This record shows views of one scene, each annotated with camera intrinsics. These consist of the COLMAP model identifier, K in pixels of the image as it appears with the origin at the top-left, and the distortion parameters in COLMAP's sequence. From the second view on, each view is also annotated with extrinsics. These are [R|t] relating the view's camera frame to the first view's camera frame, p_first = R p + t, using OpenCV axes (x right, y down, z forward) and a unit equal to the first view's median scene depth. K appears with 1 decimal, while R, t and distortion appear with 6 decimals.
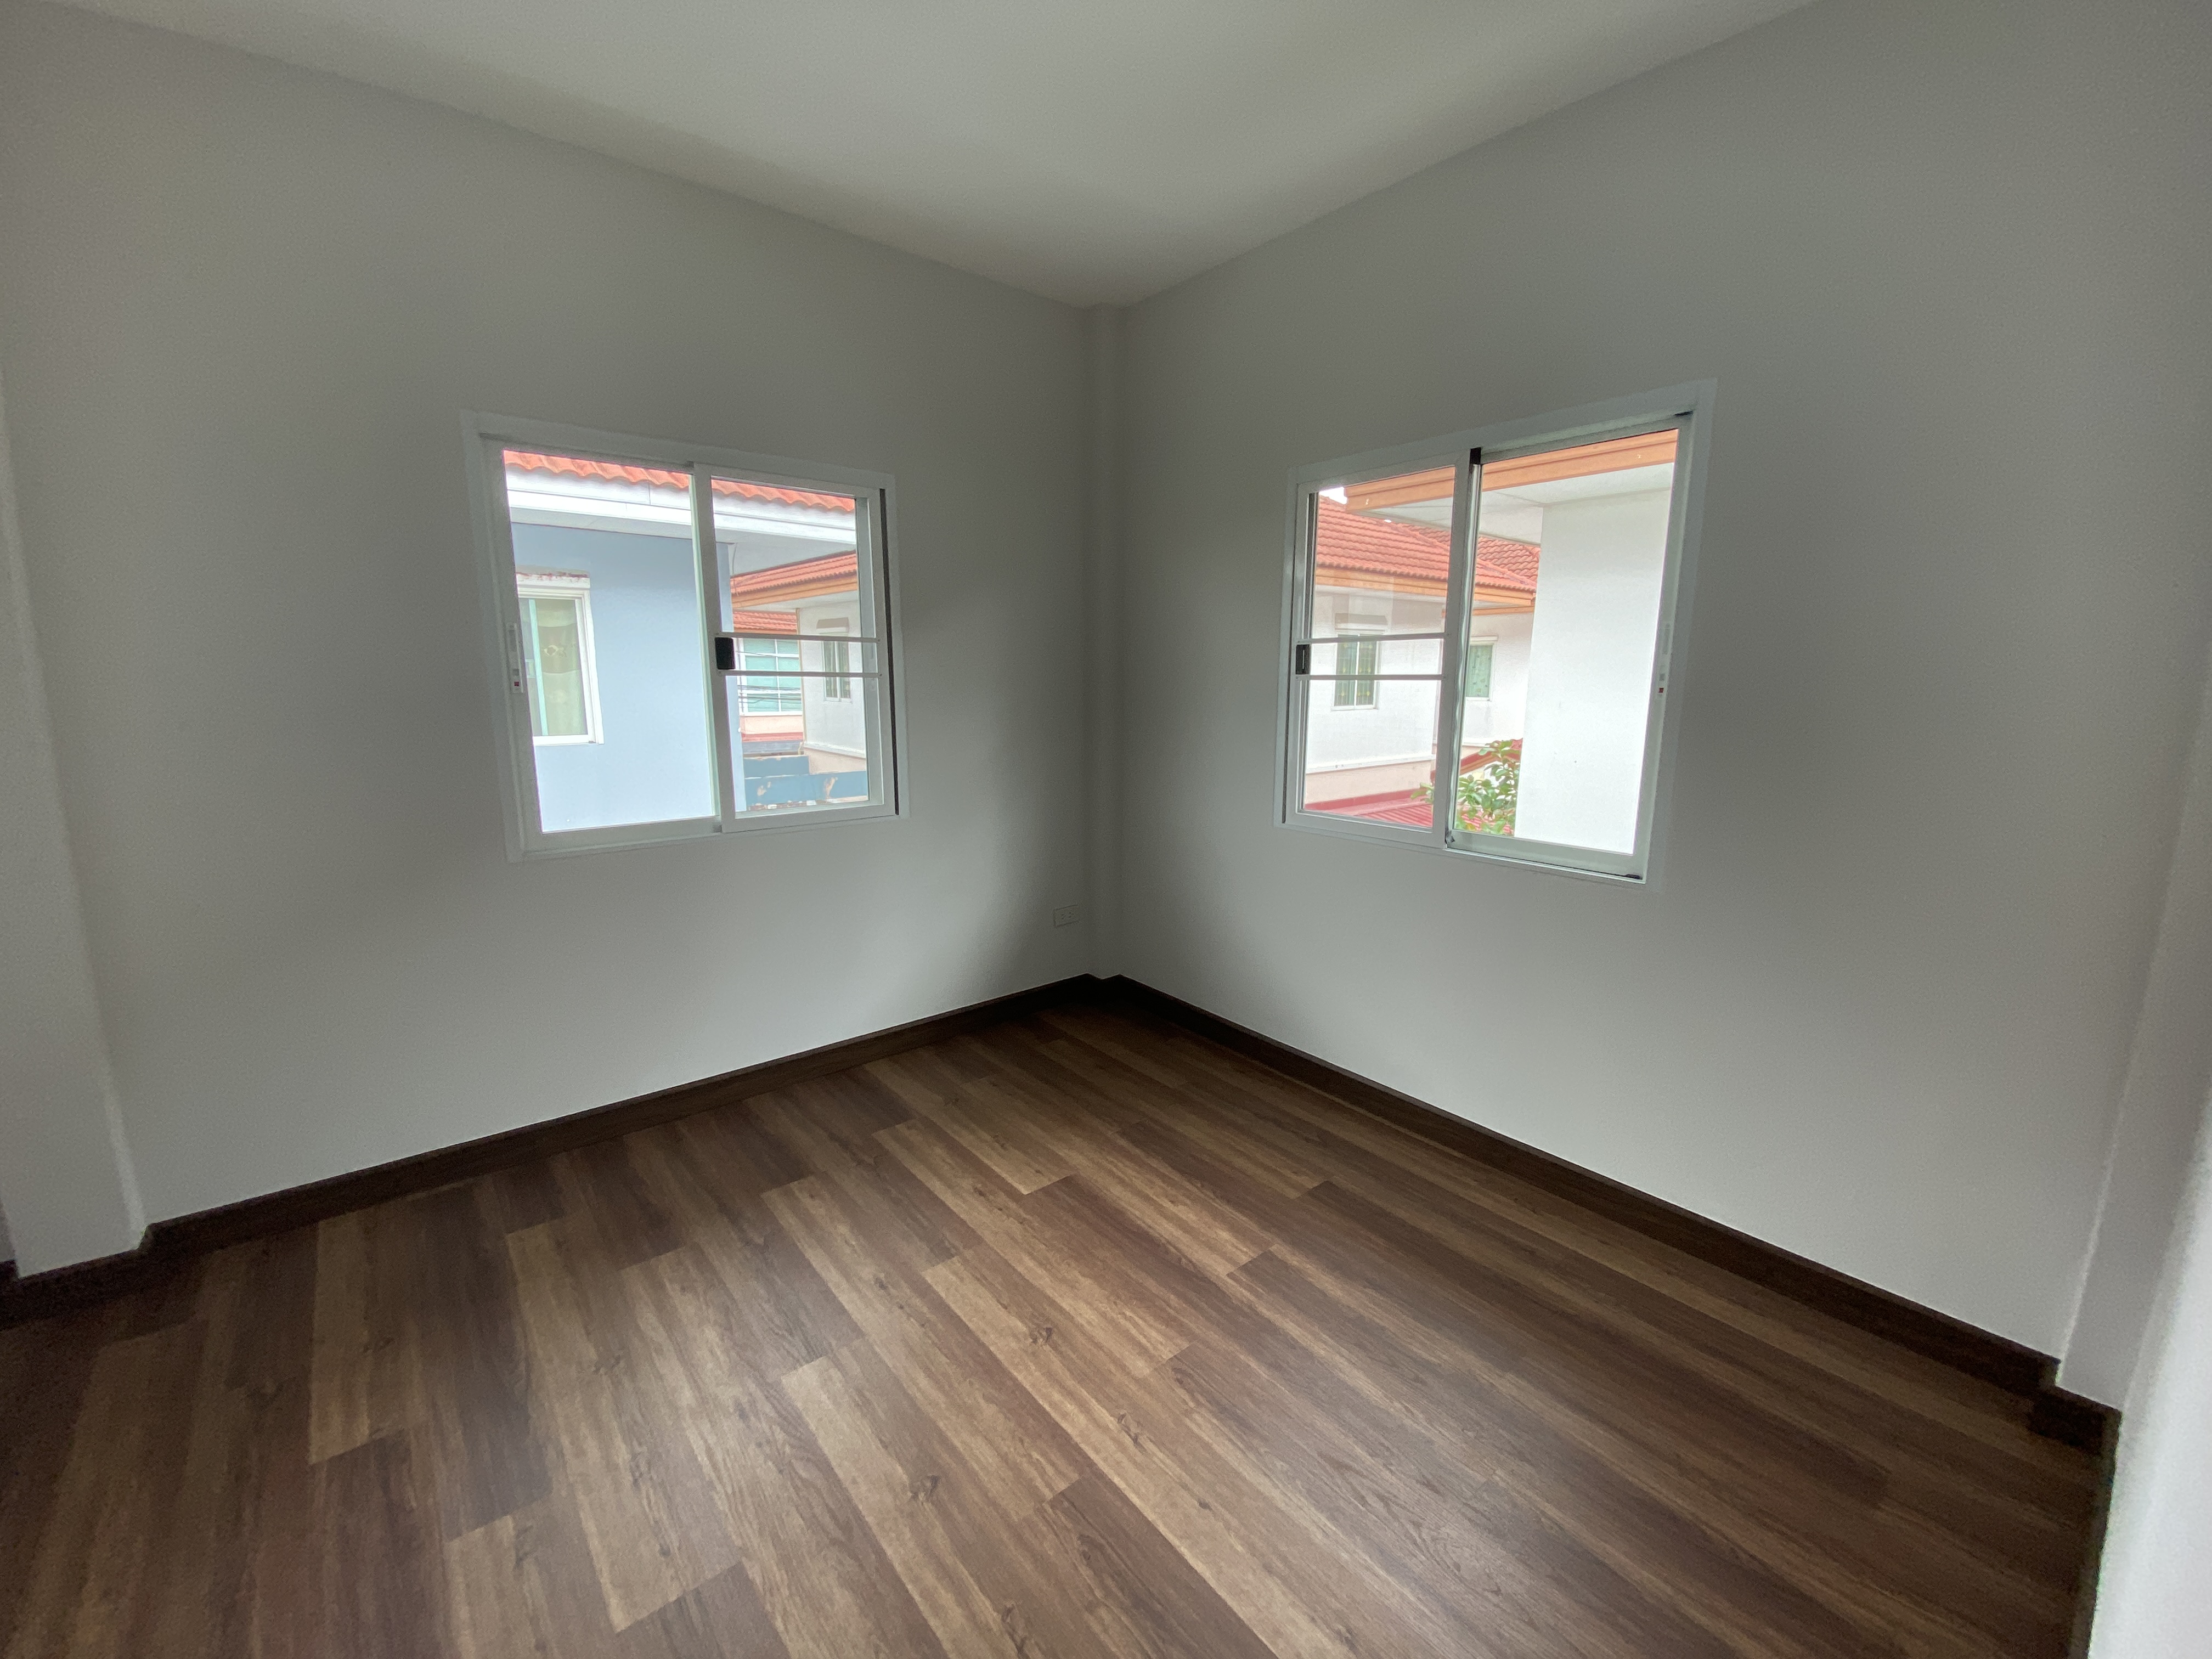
lens RADIAL K [[906.2, 0, 1095.6], [0, 906.2, 826.1], [0, 0, 1]] dist [-0.010979, -0.001992]
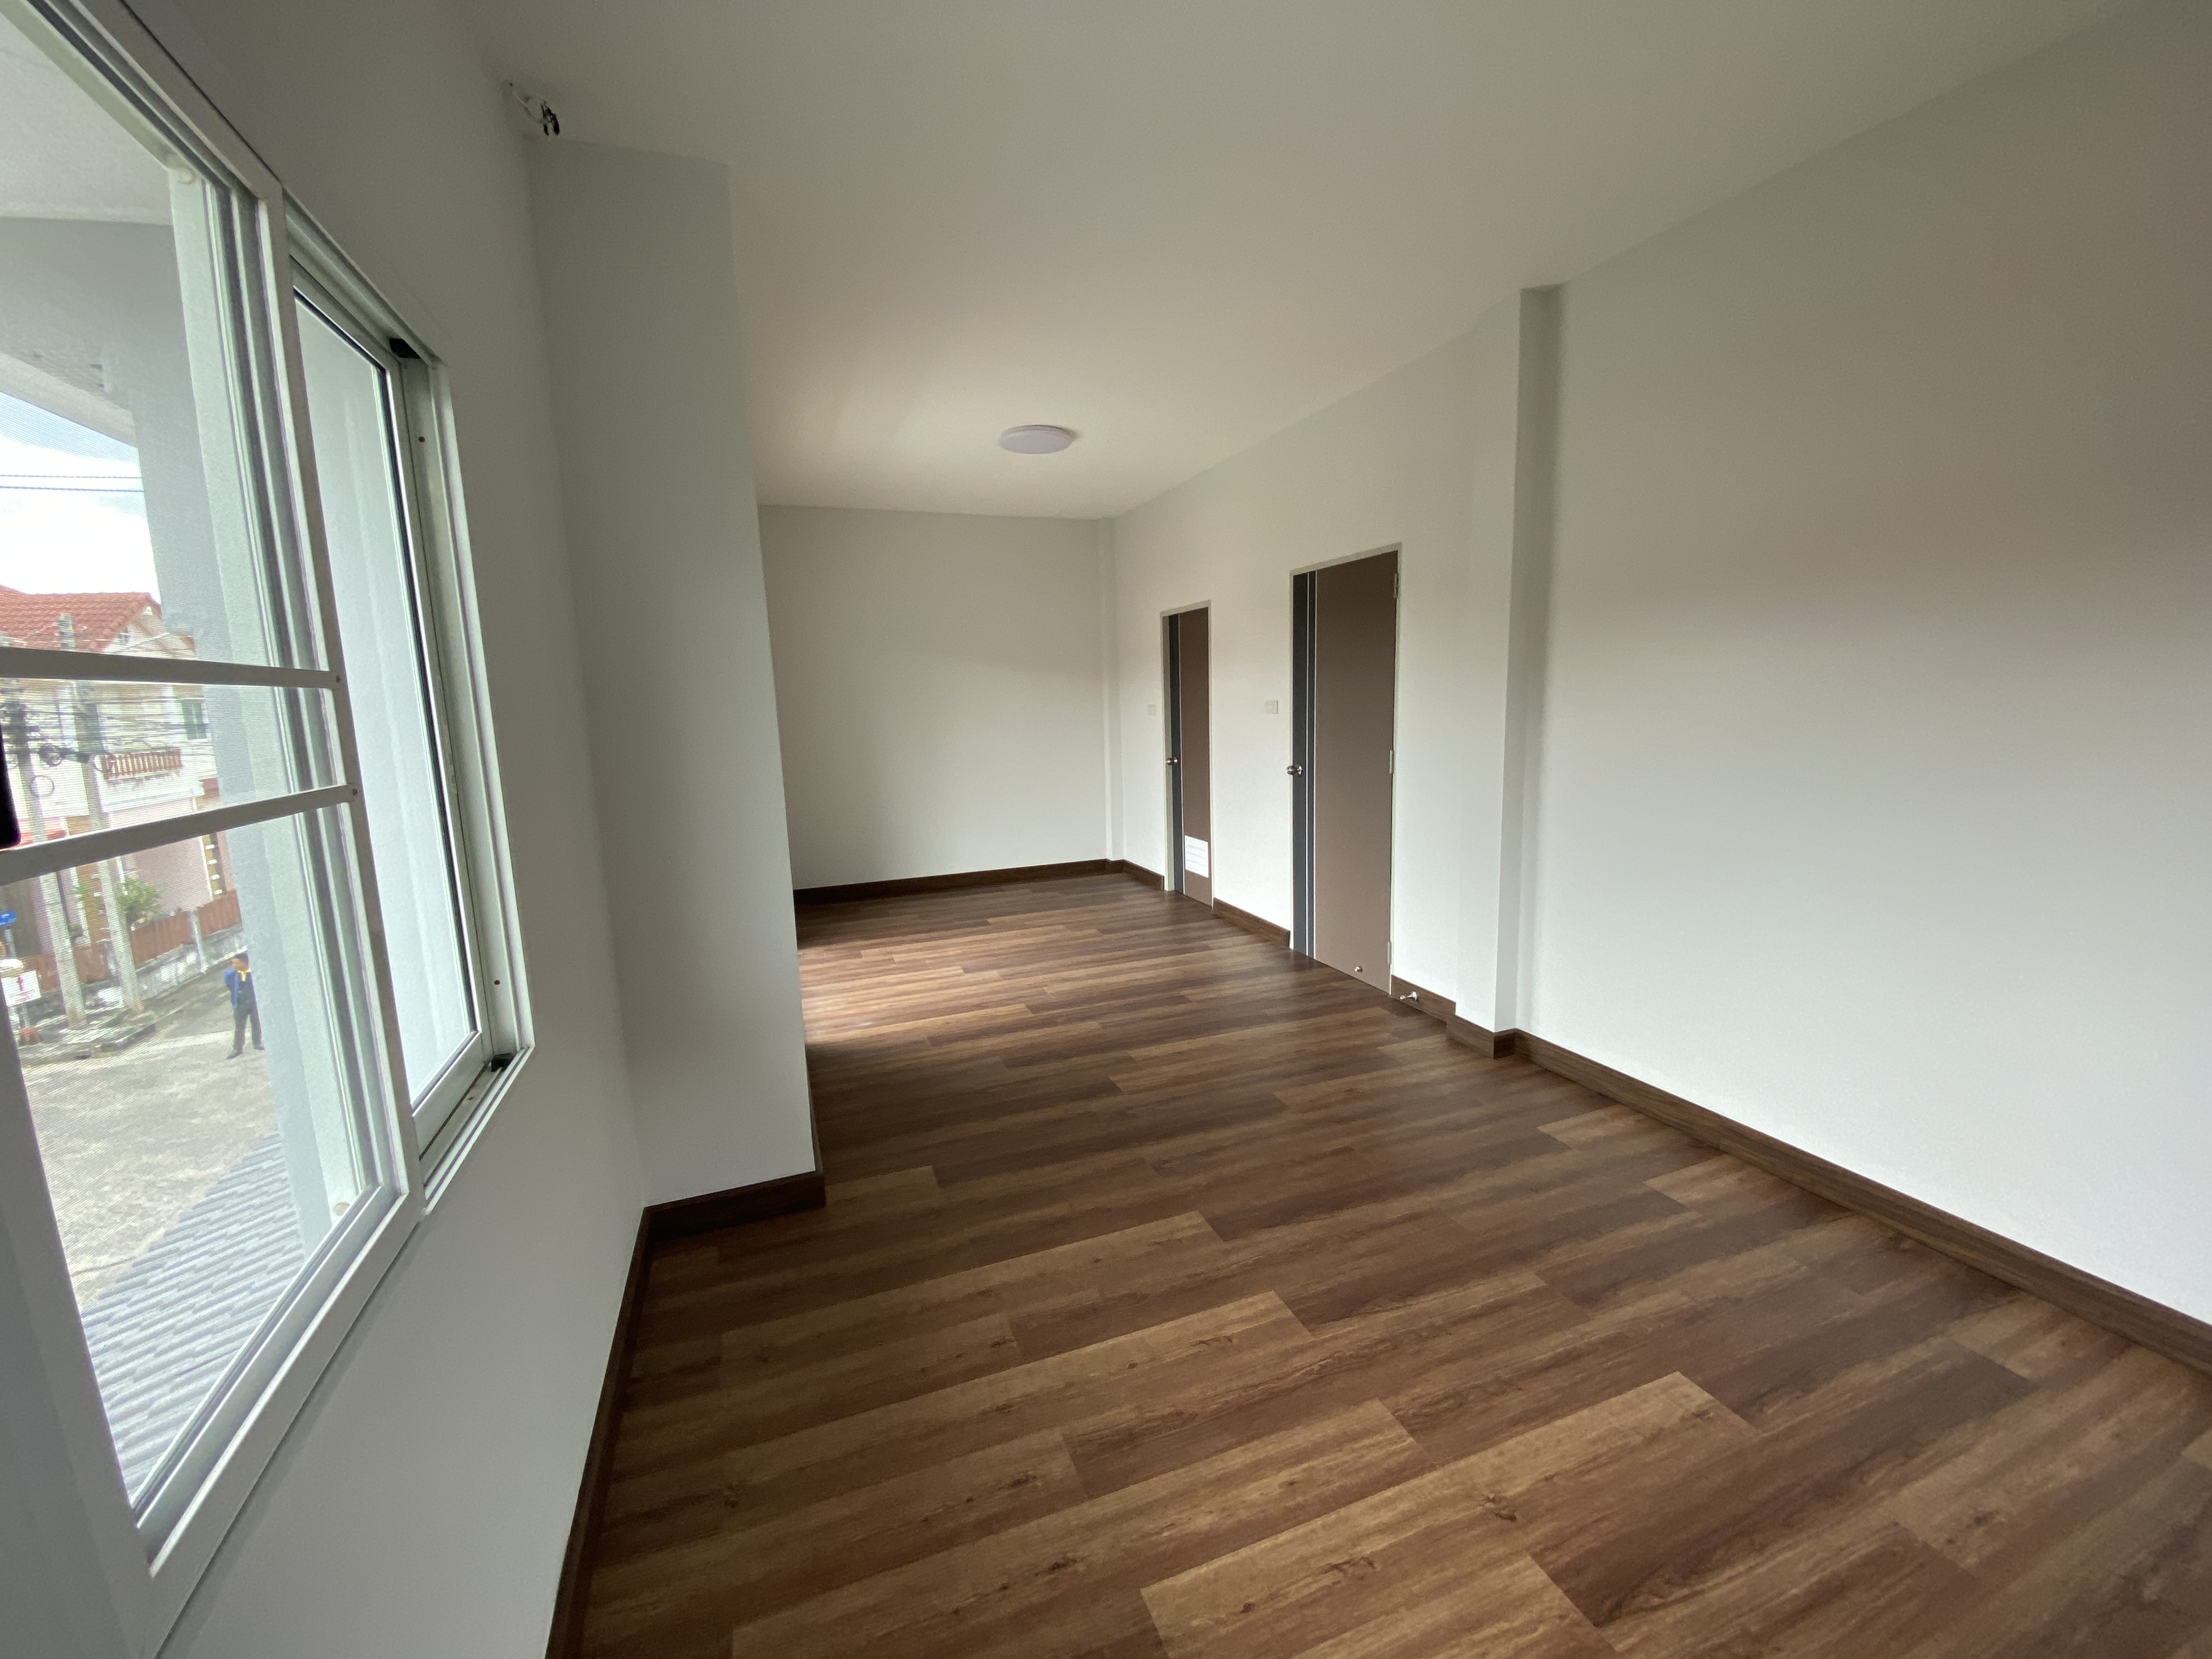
lens RADIAL K [[906.2, 0, 1099.5], [0, 906.2, 826.6], [0, 0, 1]] dist [-0.010979, -0.001992]
pose [[-0.323225, 0.157565, -0.933113, 1.437635], [-0.144924, 0.966168, 0.213348, -0.321628], [0.935159, 0.204190, -0.289454, 1.516252]]
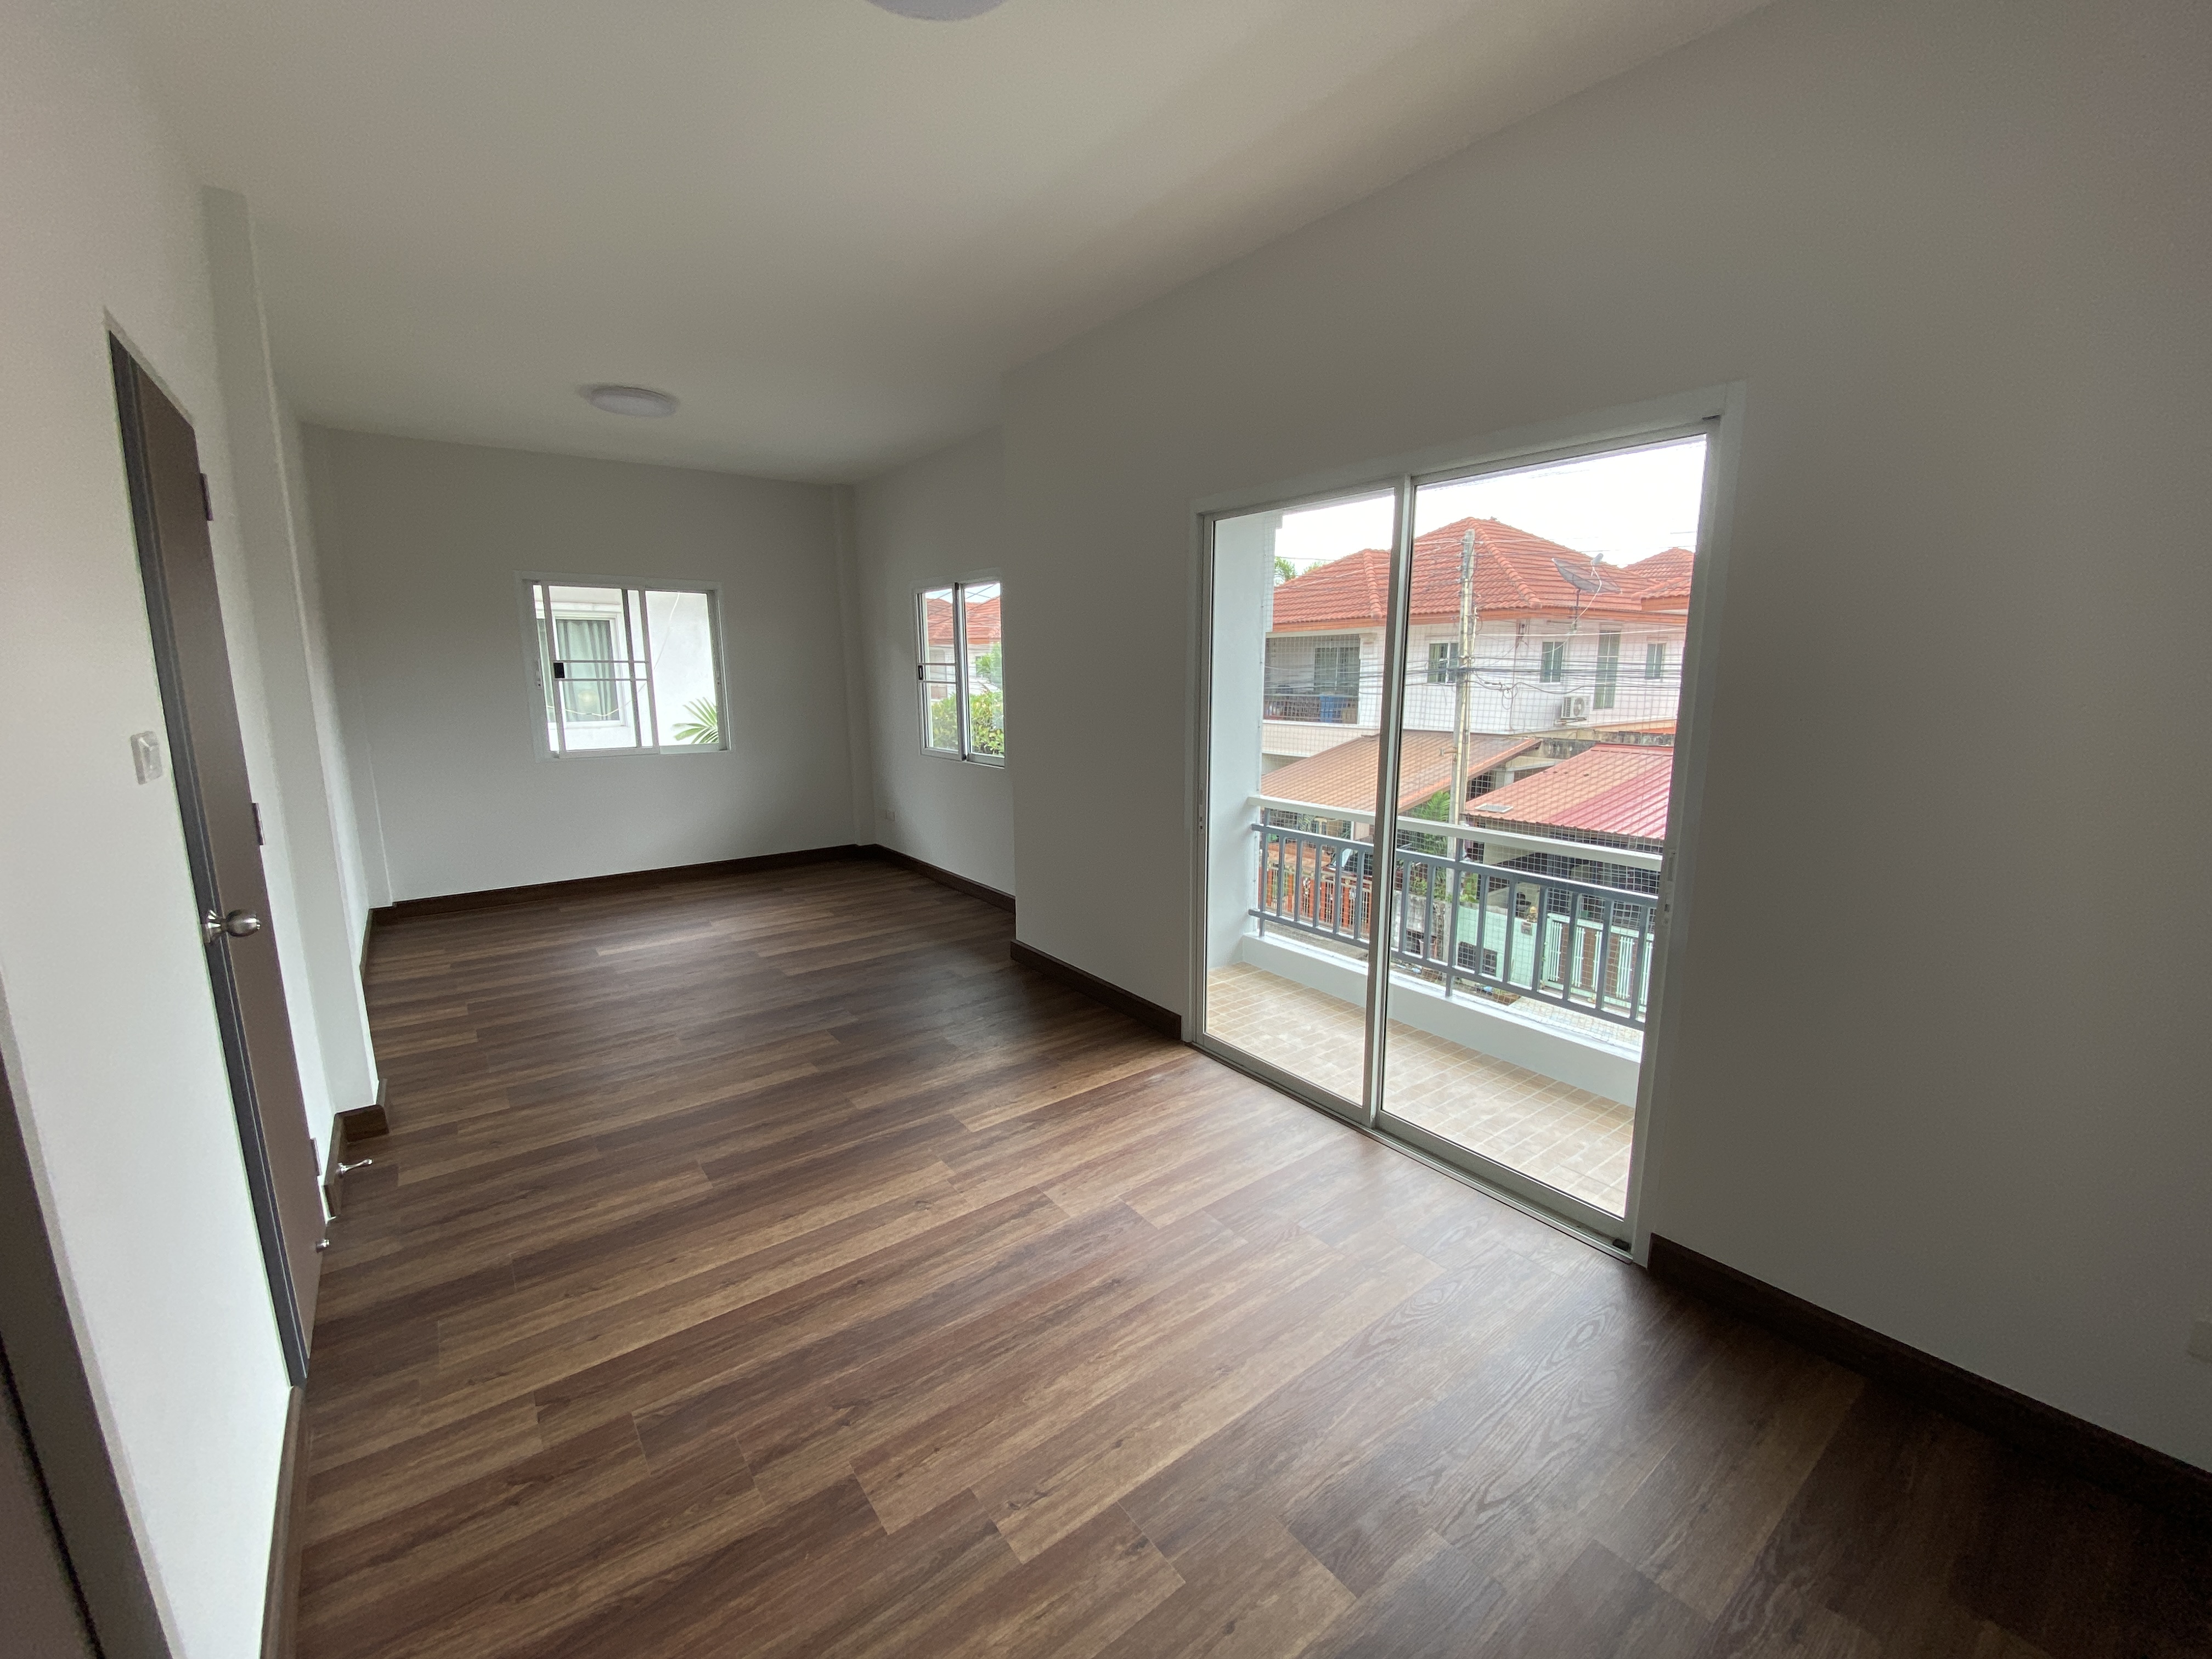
lens RADIAL K [[906.2, 0, 1117.4], [0, 906.2, 834.5], [0, 0, 1]] dist [-0.010979, -0.001992]
pose [[0.031223, -0.173538, 0.984332, -0.799708], [0.195718, 0.966809, 0.164240, -0.152695], [-0.980163, 0.187524, 0.064151, 0.739401]]
